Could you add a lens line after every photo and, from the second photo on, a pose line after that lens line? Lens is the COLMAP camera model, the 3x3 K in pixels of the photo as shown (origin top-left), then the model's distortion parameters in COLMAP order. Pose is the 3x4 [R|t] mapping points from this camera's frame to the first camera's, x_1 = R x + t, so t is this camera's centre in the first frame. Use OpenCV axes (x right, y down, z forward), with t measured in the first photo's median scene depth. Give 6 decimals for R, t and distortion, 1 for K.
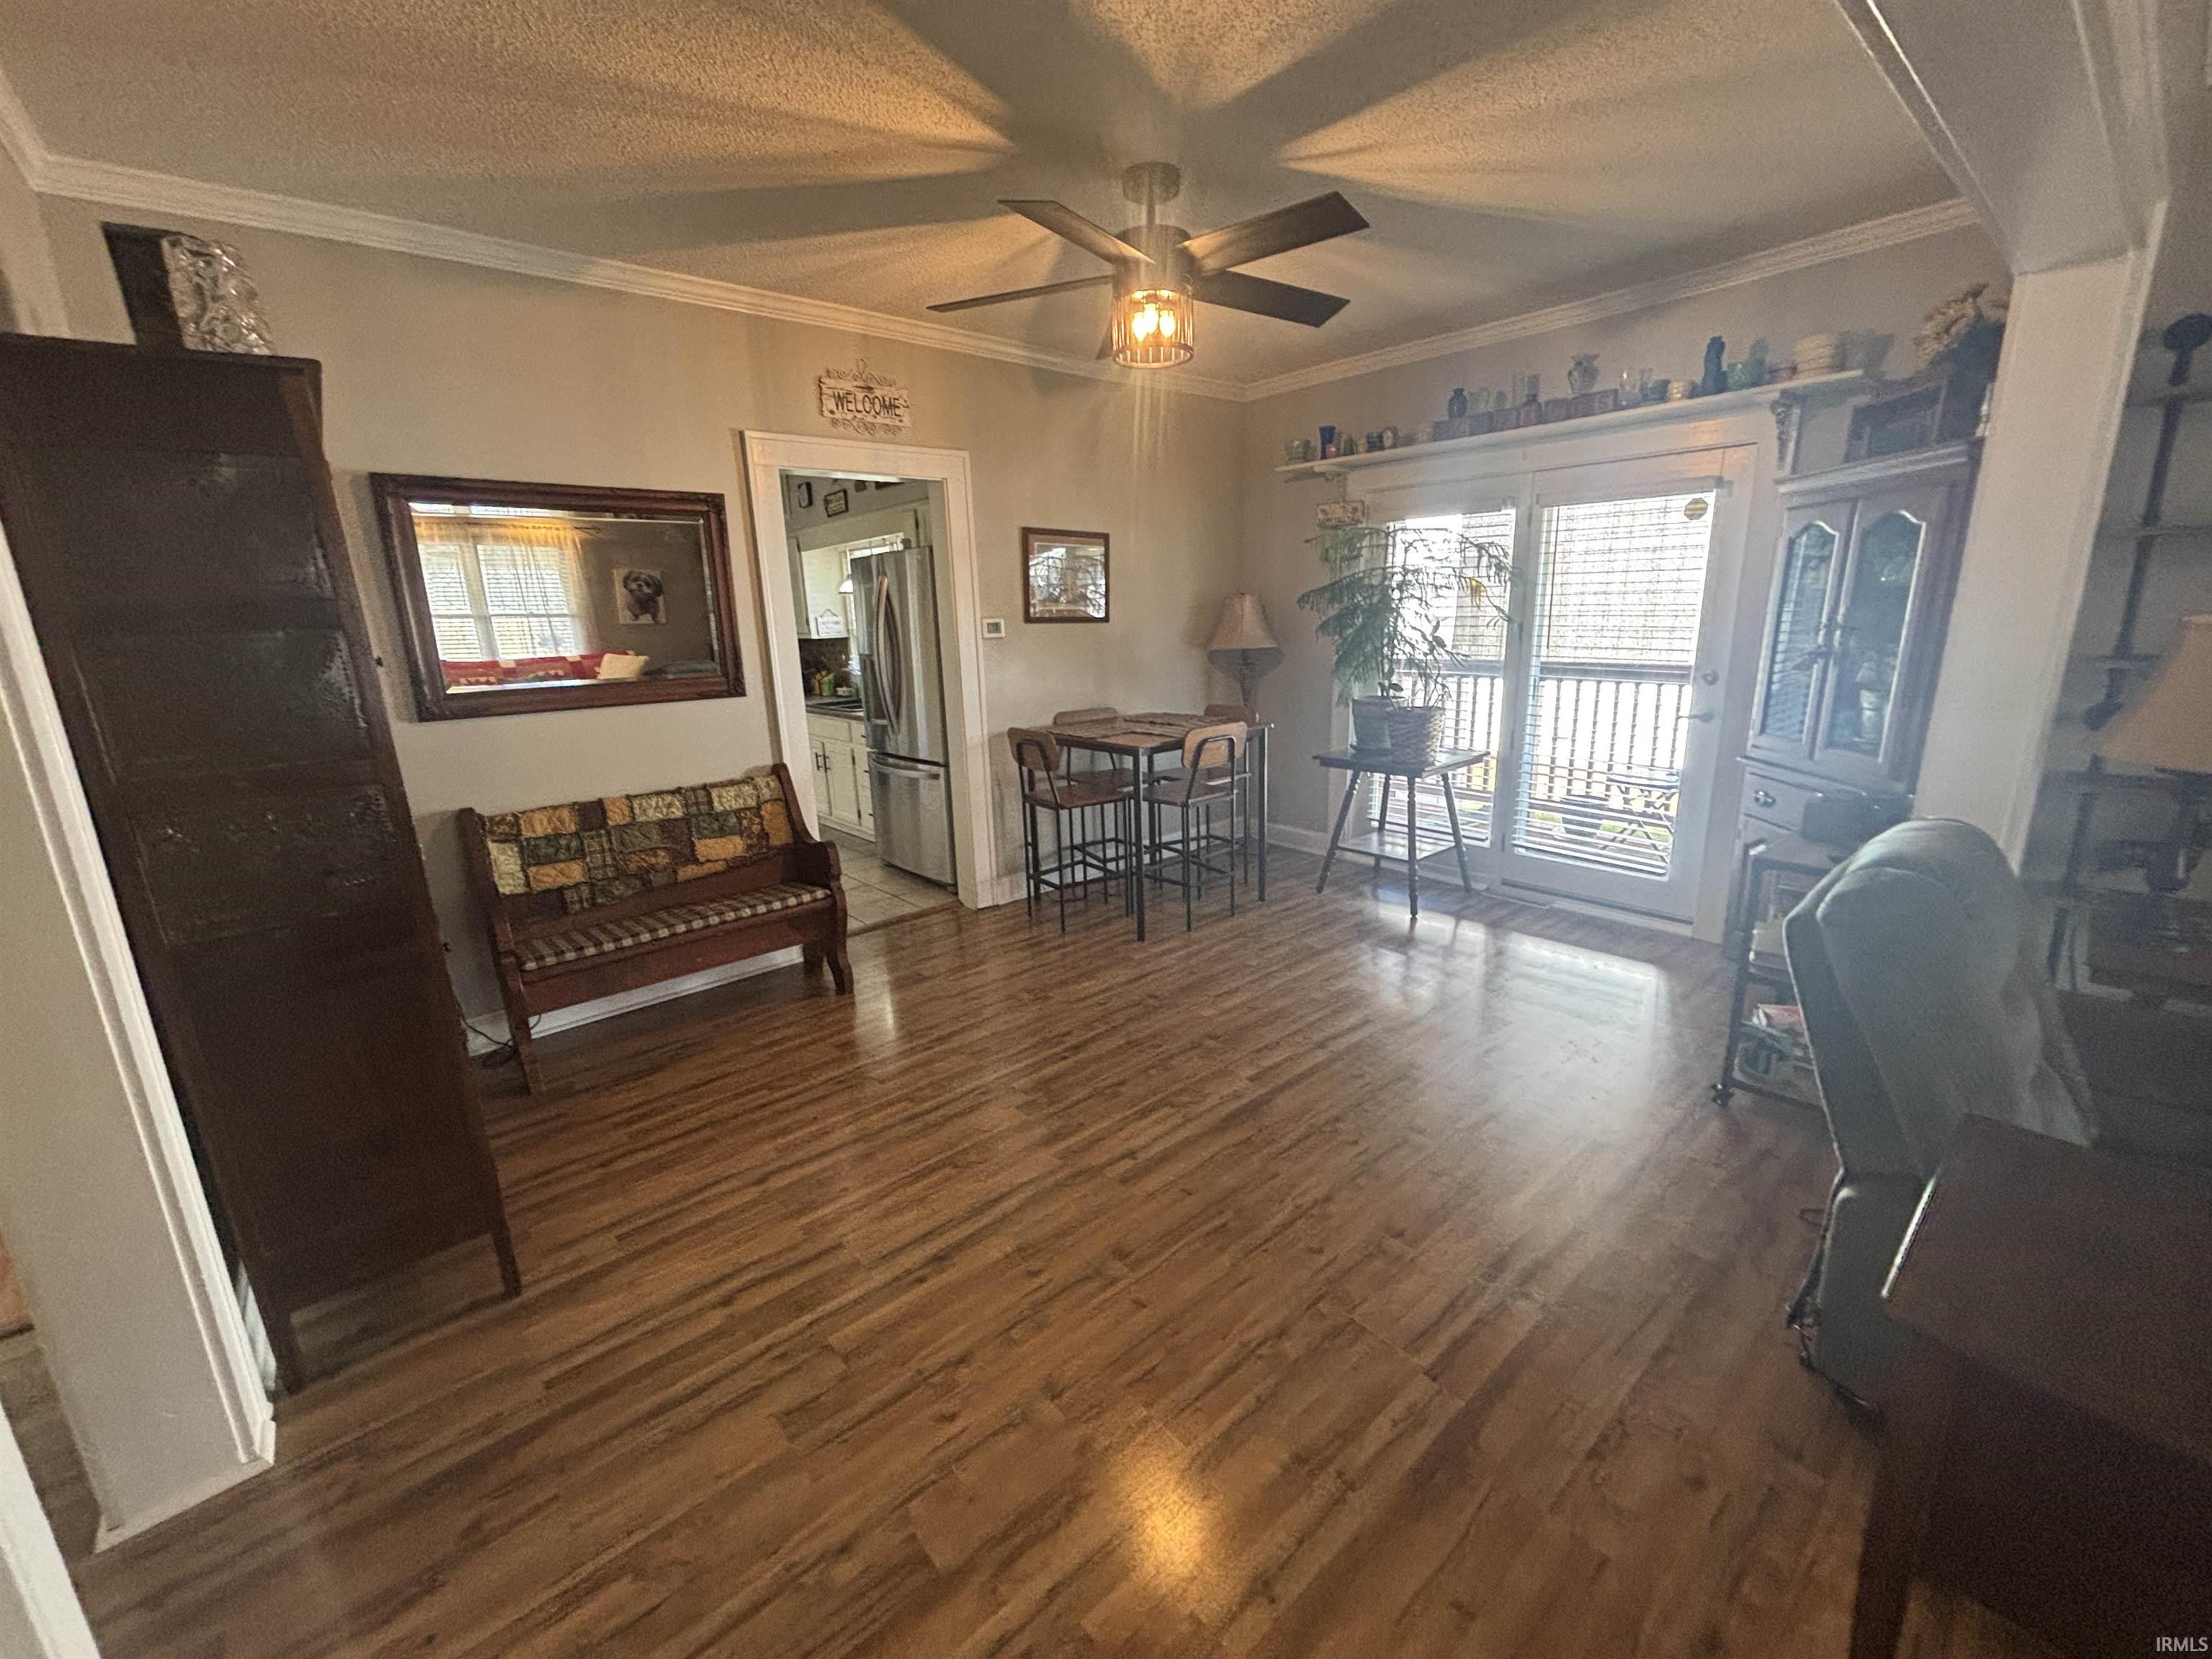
lens RADIAL K [[898.7, 0, 1106.4], [0, 898.7, 834.2], [0, 0, 1]] dist [-0.003037, 0.001351]
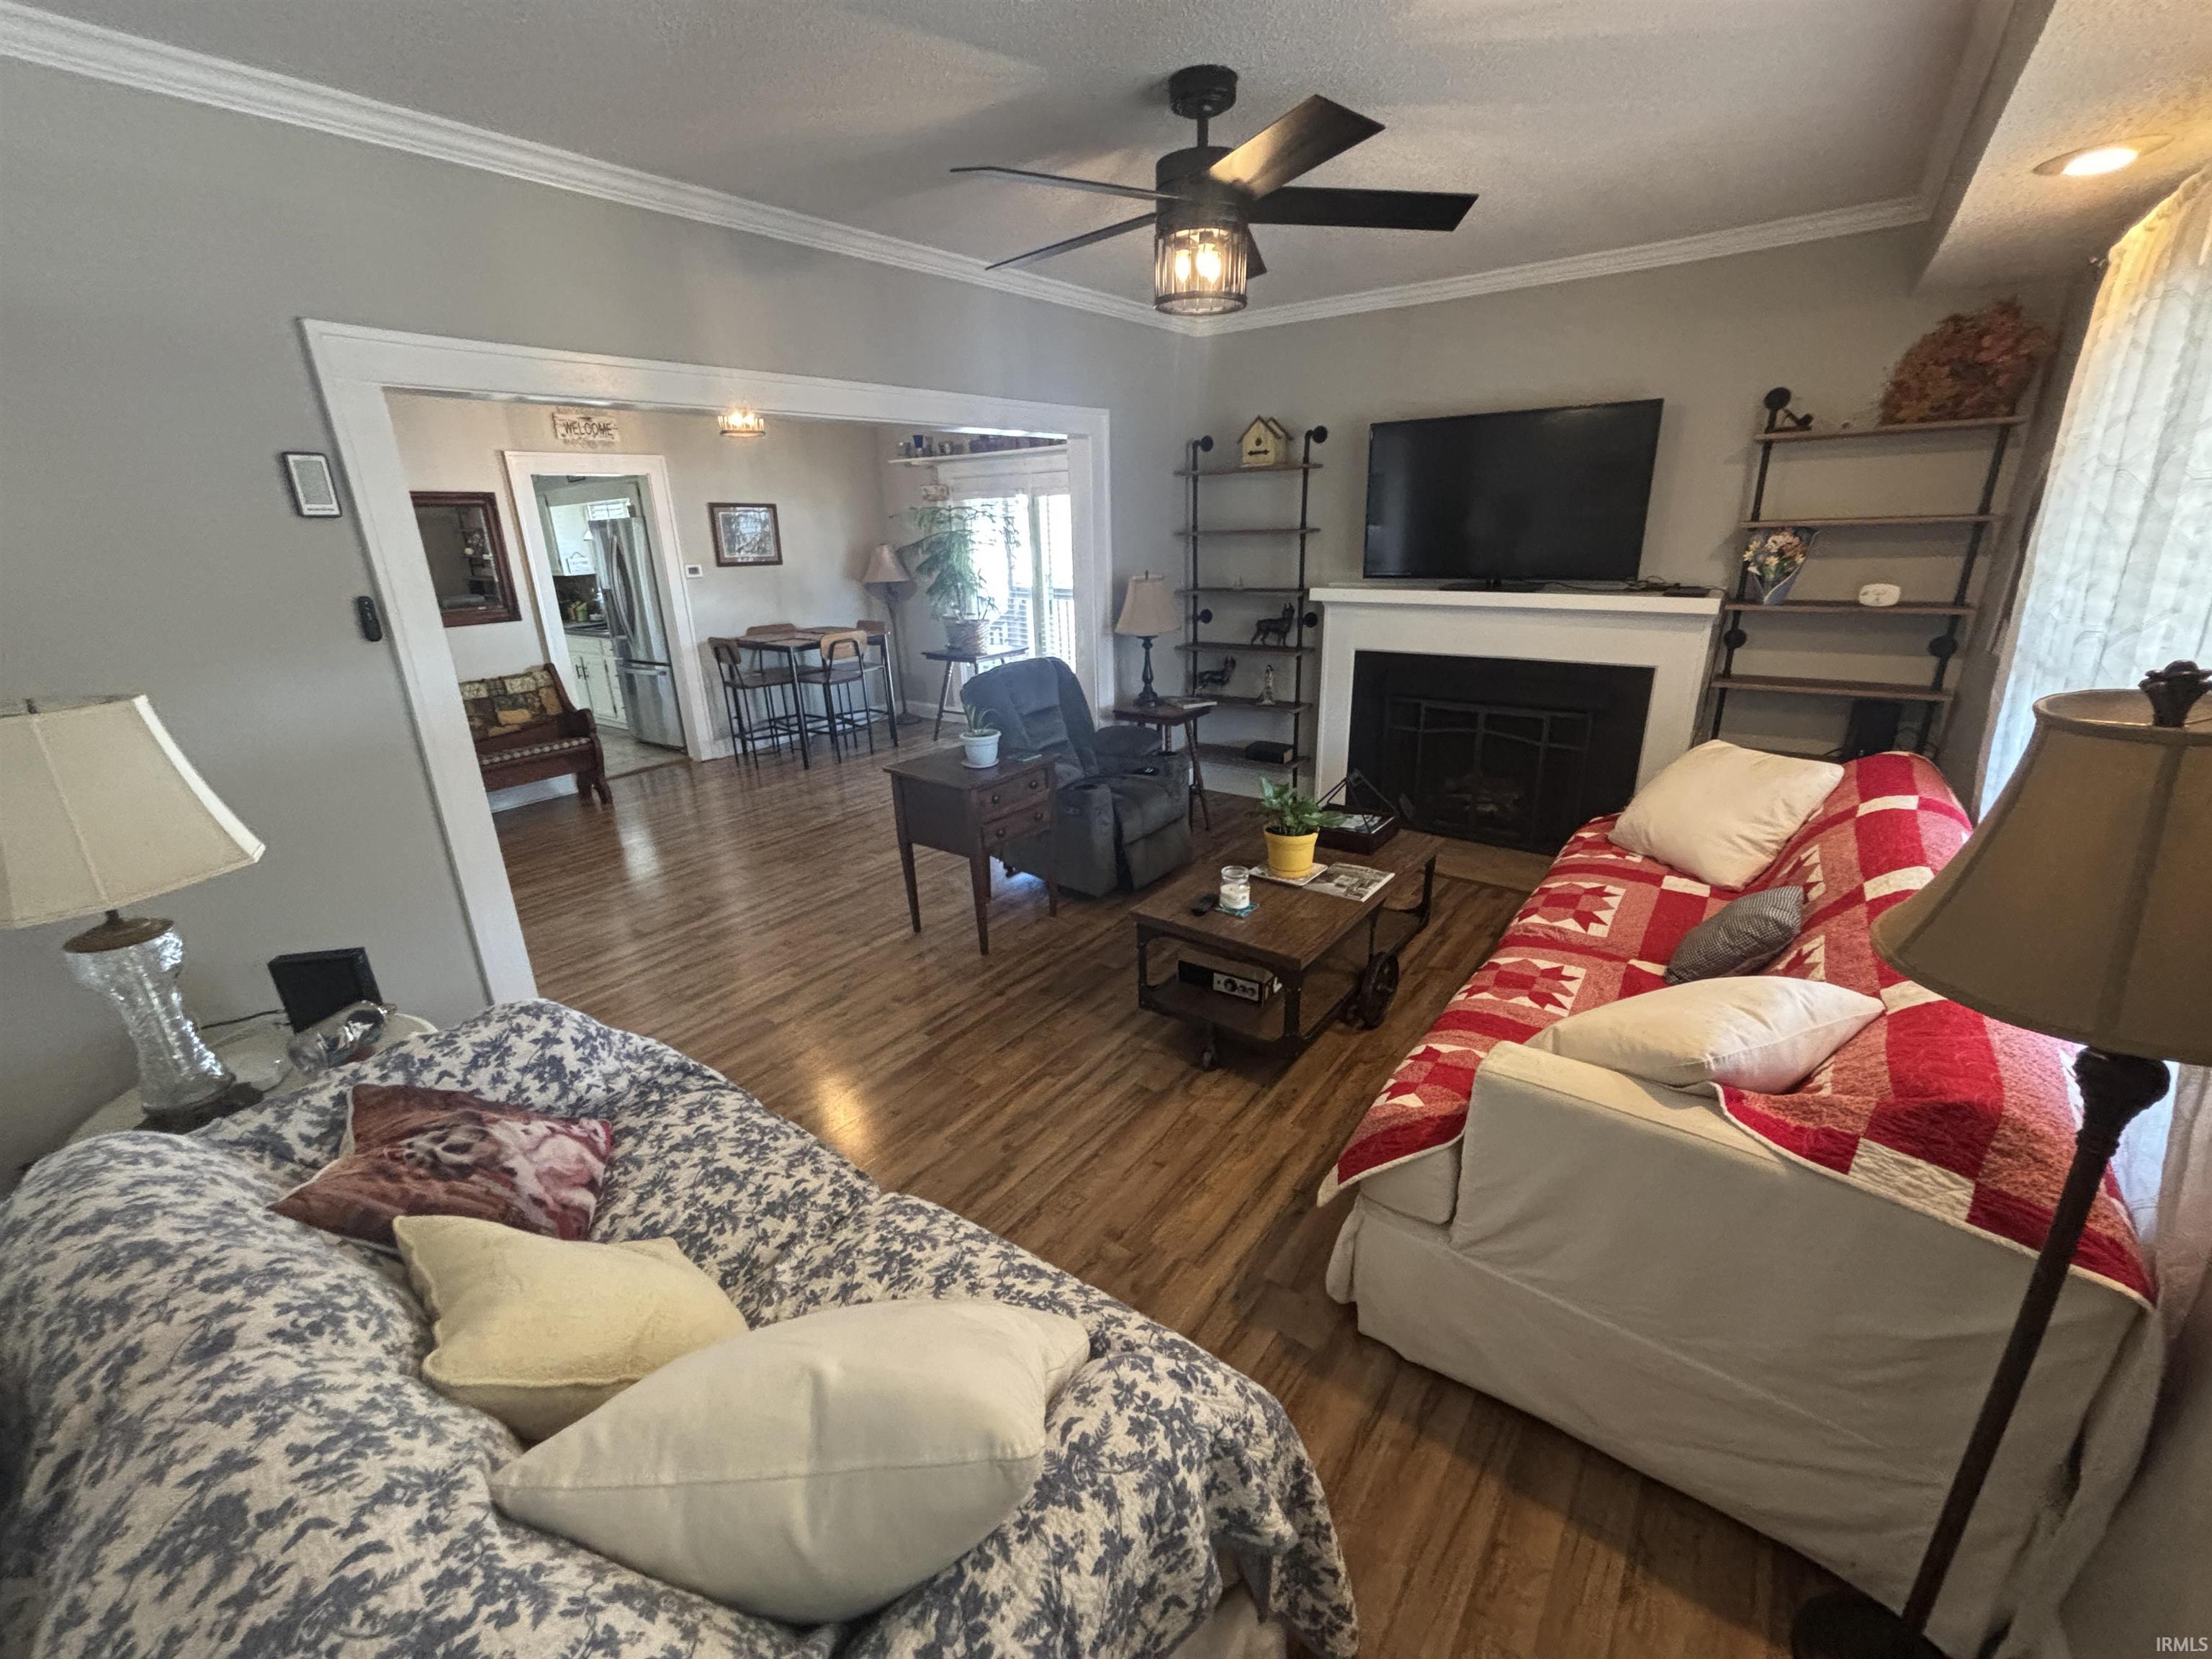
lens RADIAL K [[898.7, 0, 1094.8], [0, 898.7, 822.9], [0, 0, 1]] dist [-0.003037, 0.001351]
pose [[0.978935, -0.065568, 0.193358, 0.223501], [0.051191, 0.995604, 0.078441, 0.111889], [-0.197651, -0.066891, 0.977988, -0.667533]]
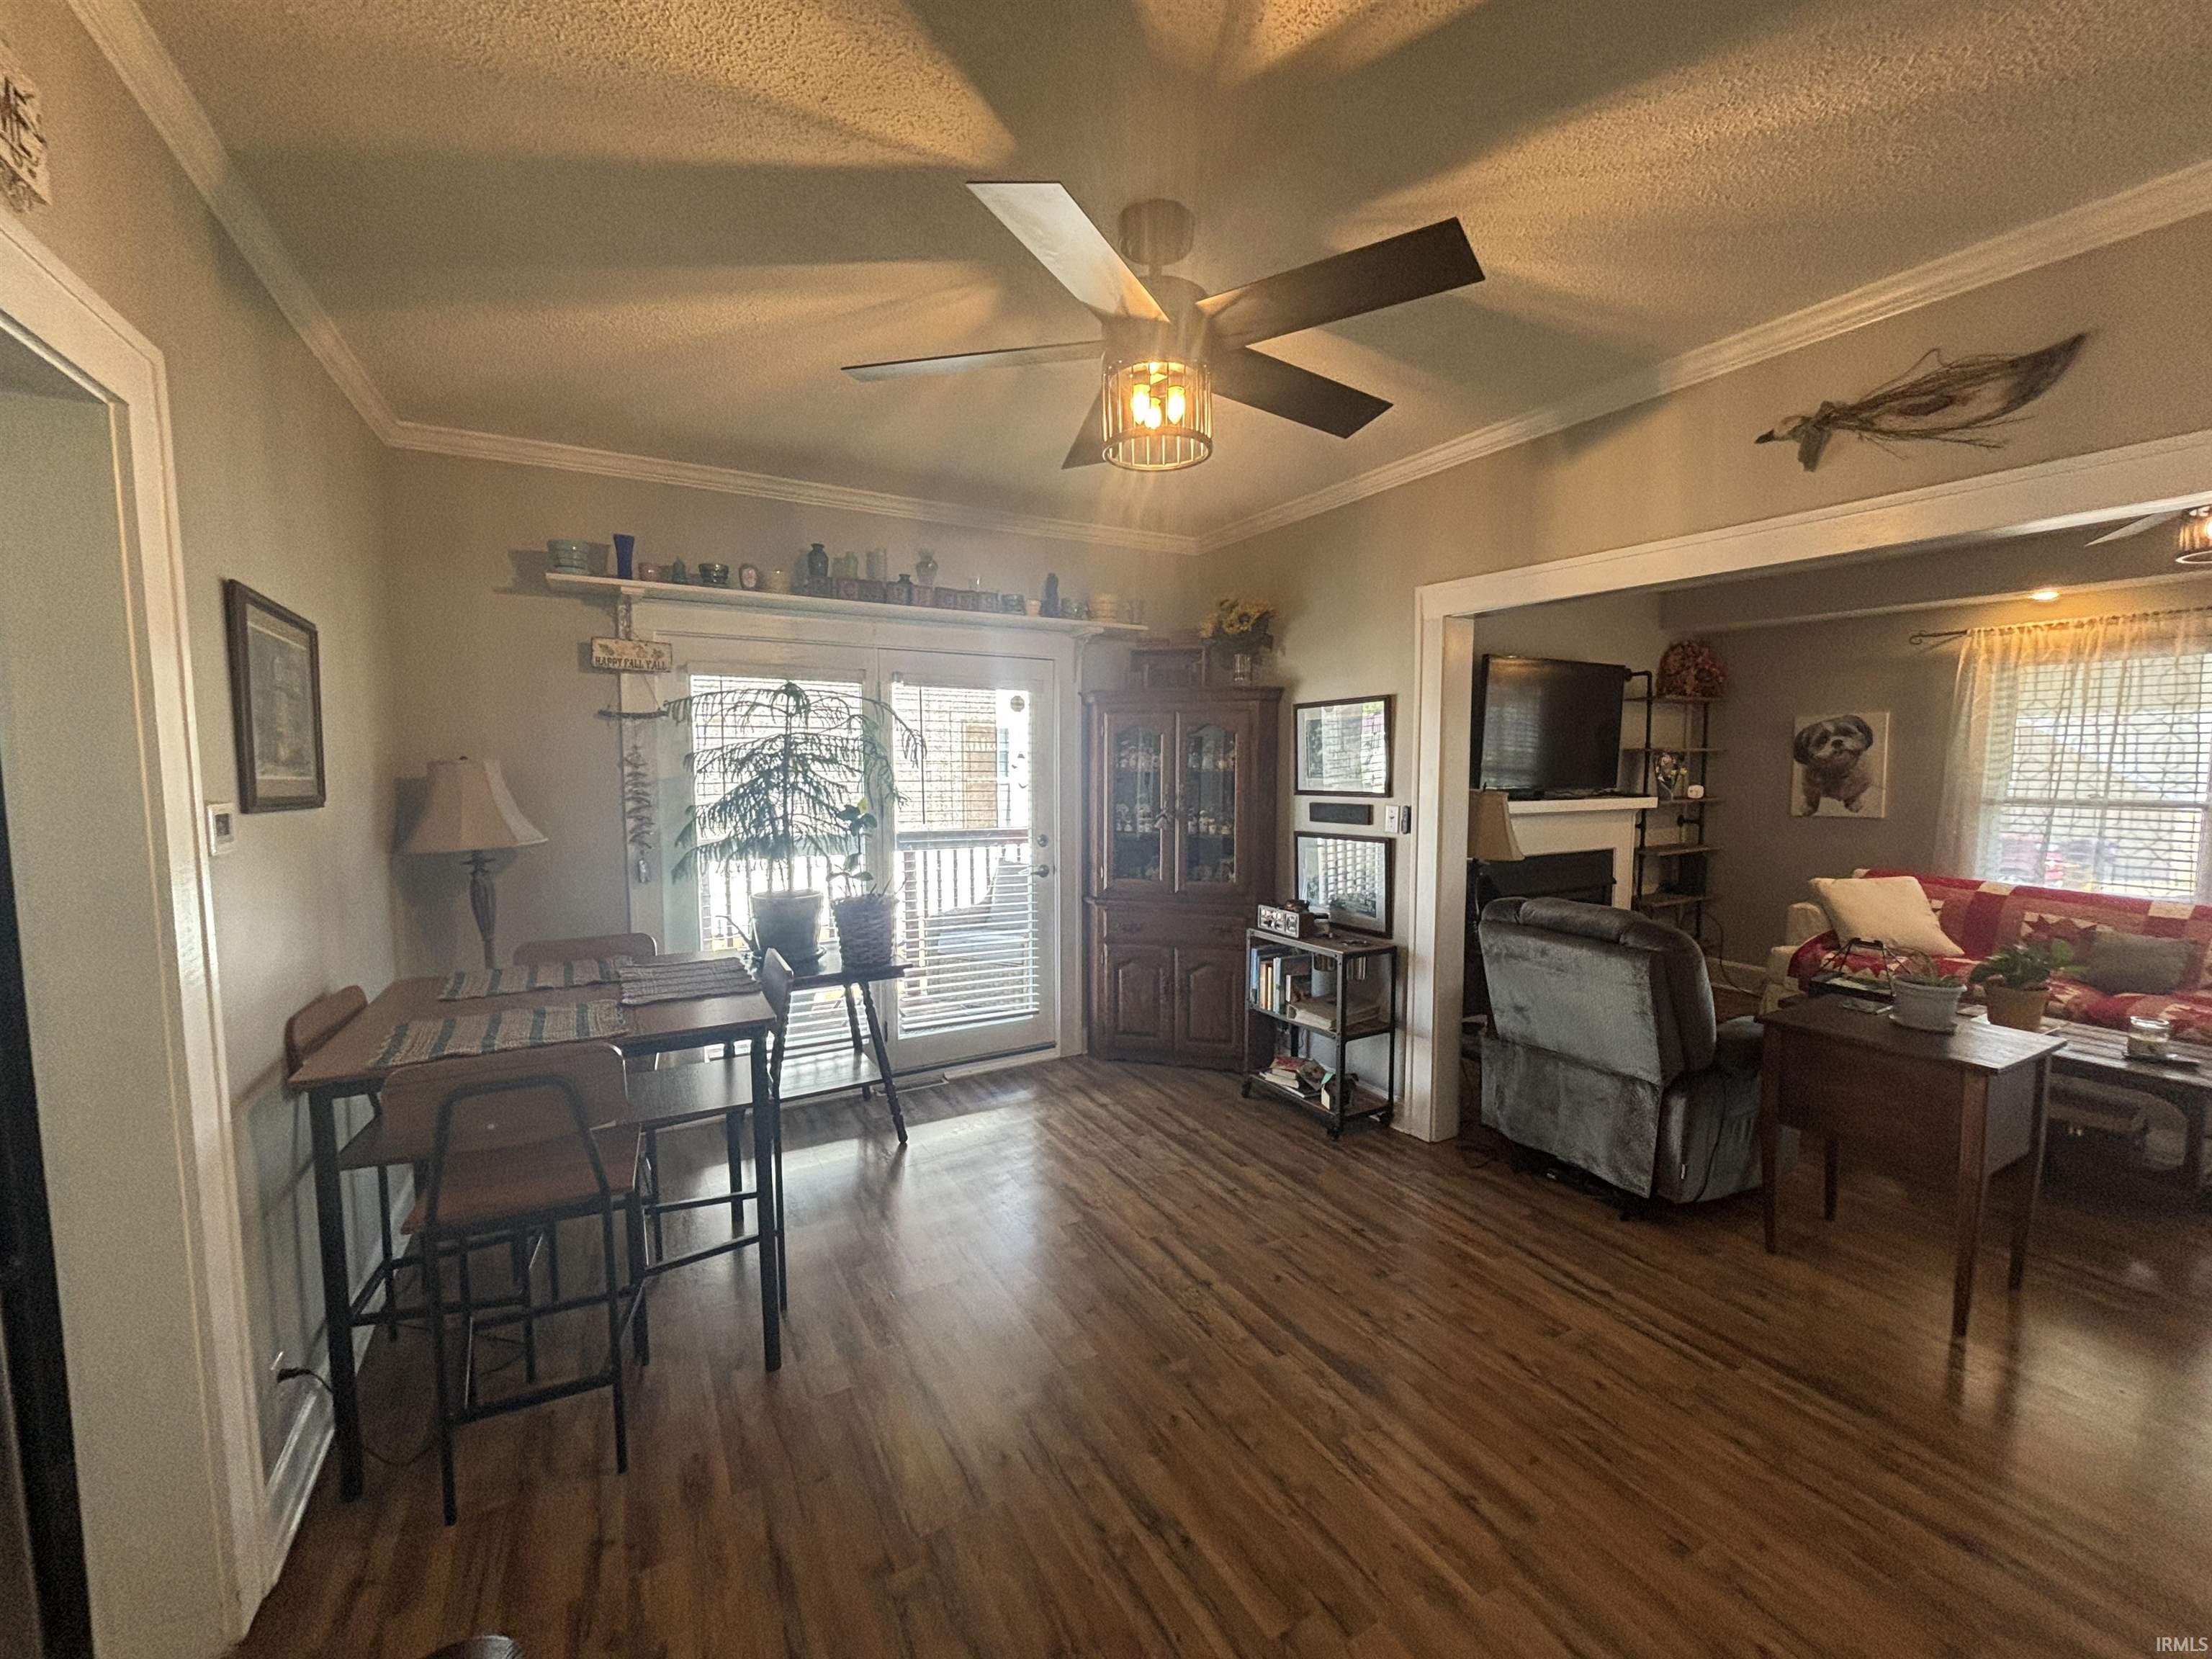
lens RADIAL K [[898.7, 0, 1107.4], [0, 898.7, 830.9], [0, 0, 1]] dist [-0.003037, 0.001351]
pose [[0.183689, -0.047142, 0.981853, -0.412187], [0.234168, 0.972192, 0.002869, -0.142612], [-0.954685, 0.229392, 0.189621, 0.575398]]
